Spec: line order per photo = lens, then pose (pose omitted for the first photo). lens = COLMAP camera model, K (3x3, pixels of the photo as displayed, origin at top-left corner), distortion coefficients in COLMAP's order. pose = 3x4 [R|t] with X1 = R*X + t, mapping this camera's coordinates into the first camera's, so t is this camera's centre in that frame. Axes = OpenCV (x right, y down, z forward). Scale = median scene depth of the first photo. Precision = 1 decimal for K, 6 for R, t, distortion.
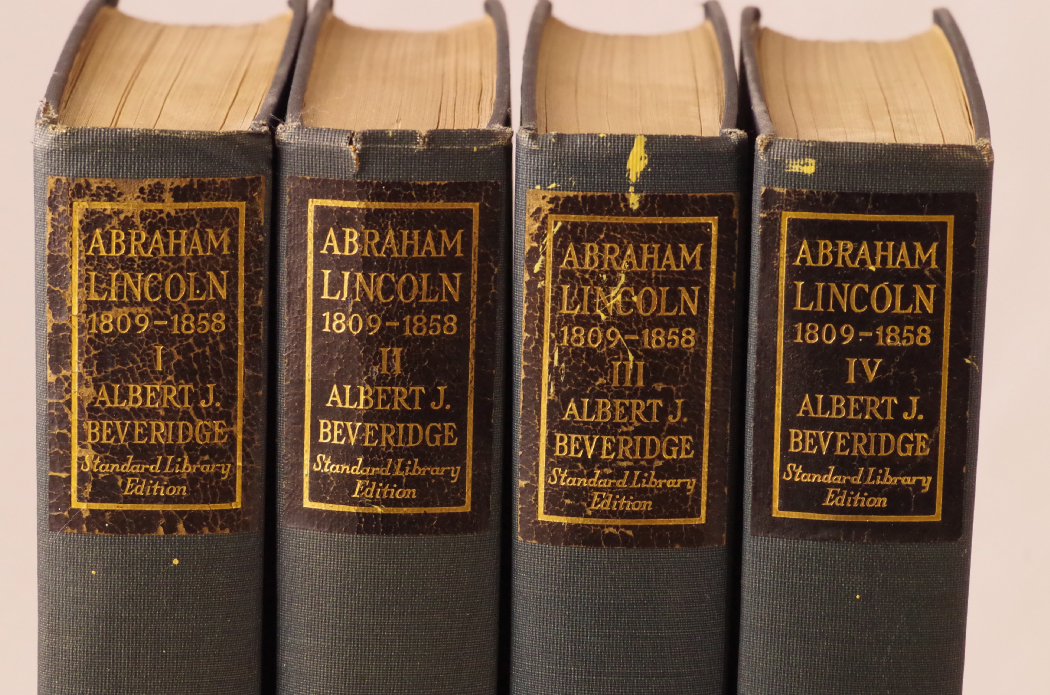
lens RADIAL K [[5912.9, 0, 525.9], [0, 5912.9, 347.1], [0, 0, 1]] dist [0.303914, 0.000000]
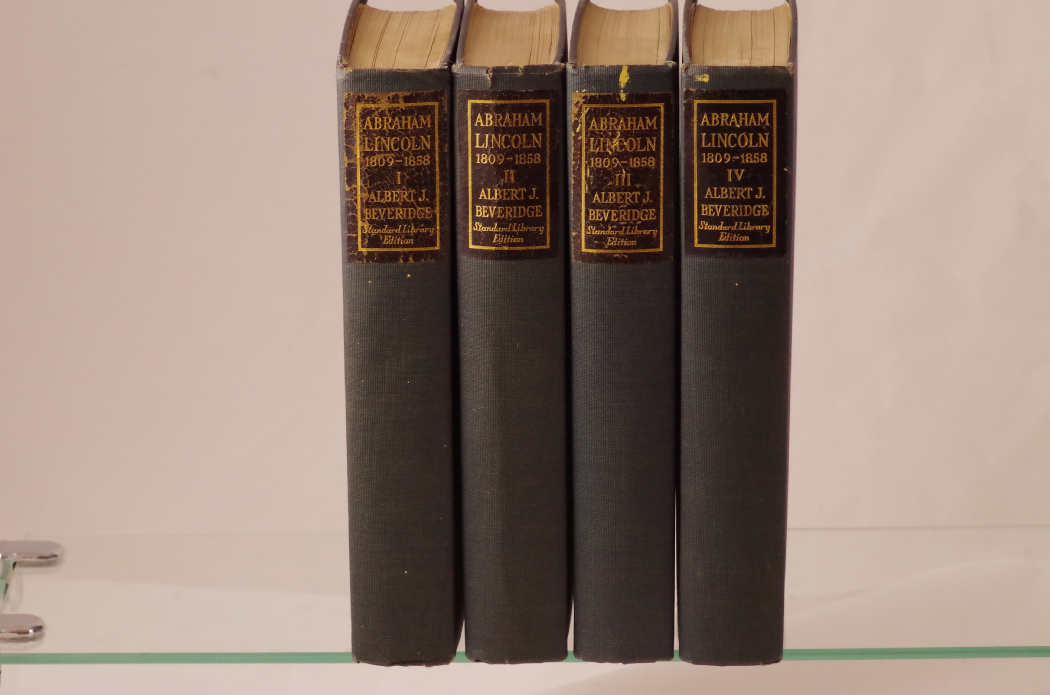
lens RADIAL K [[5912.9, 0, 525.0], [0, 5912.9, 349.0], [0, 0, 1]] dist [0.303914, 0.000000]
pose [[0.999354, -0.024826, -0.025985, 0.035407], [0.025325, 0.999497, 0.019083, 0.023439], [0.025498, -0.019729, 0.999480, -1.086545]]
